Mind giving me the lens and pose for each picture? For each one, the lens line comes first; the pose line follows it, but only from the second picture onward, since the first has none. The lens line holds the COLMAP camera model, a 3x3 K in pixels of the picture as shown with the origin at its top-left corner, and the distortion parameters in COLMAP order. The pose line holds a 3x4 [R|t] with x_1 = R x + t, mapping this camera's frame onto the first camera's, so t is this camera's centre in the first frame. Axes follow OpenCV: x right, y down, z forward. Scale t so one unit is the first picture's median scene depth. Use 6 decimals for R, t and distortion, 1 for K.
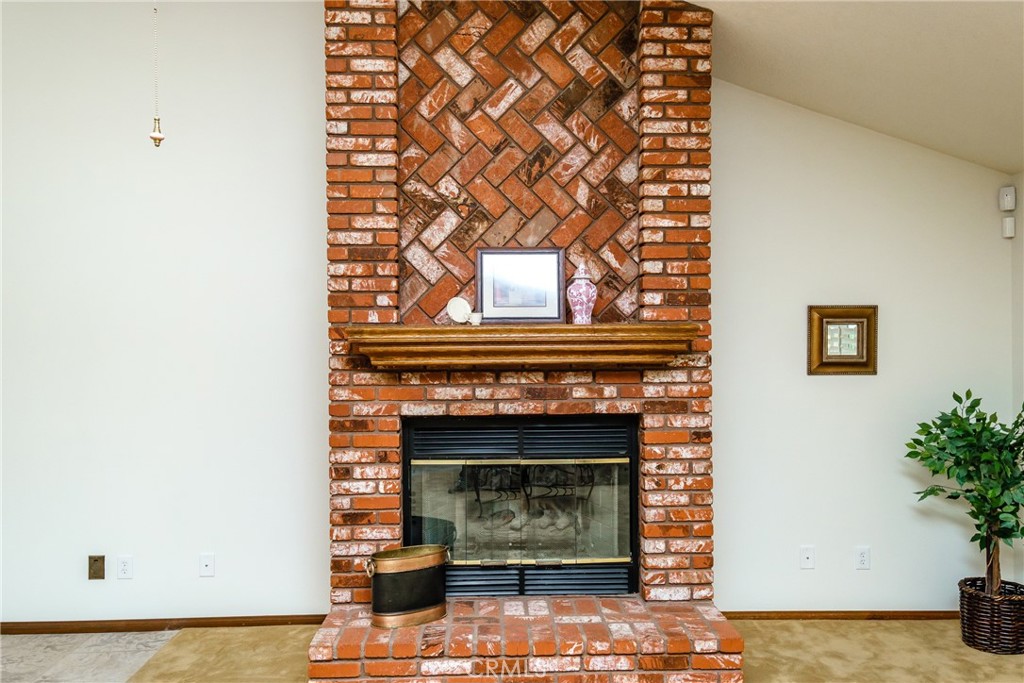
lens RADIAL K [[841.5, 0, 512.0], [0, 841.5, 333.1], [0, 0, 1]] dist [0.044587, 0.005337]
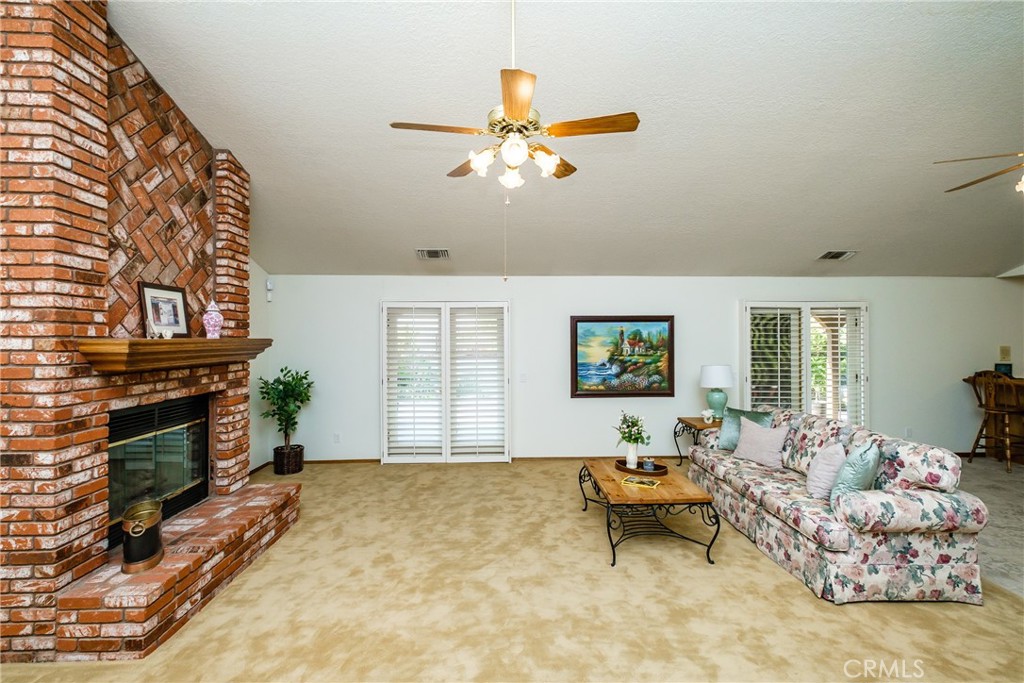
lens RADIAL K [[452.6, 0, 514.3], [0, 452.6, 335.7], [0, 0, 1]] dist [0.012731, -0.001562]
pose [[0.009487, 0.011002, 0.999894, -0.791853], [-0.003224, 0.999935, -0.010972, -0.007767], [-0.999950, -0.003120, 0.009522, 0.392005]]
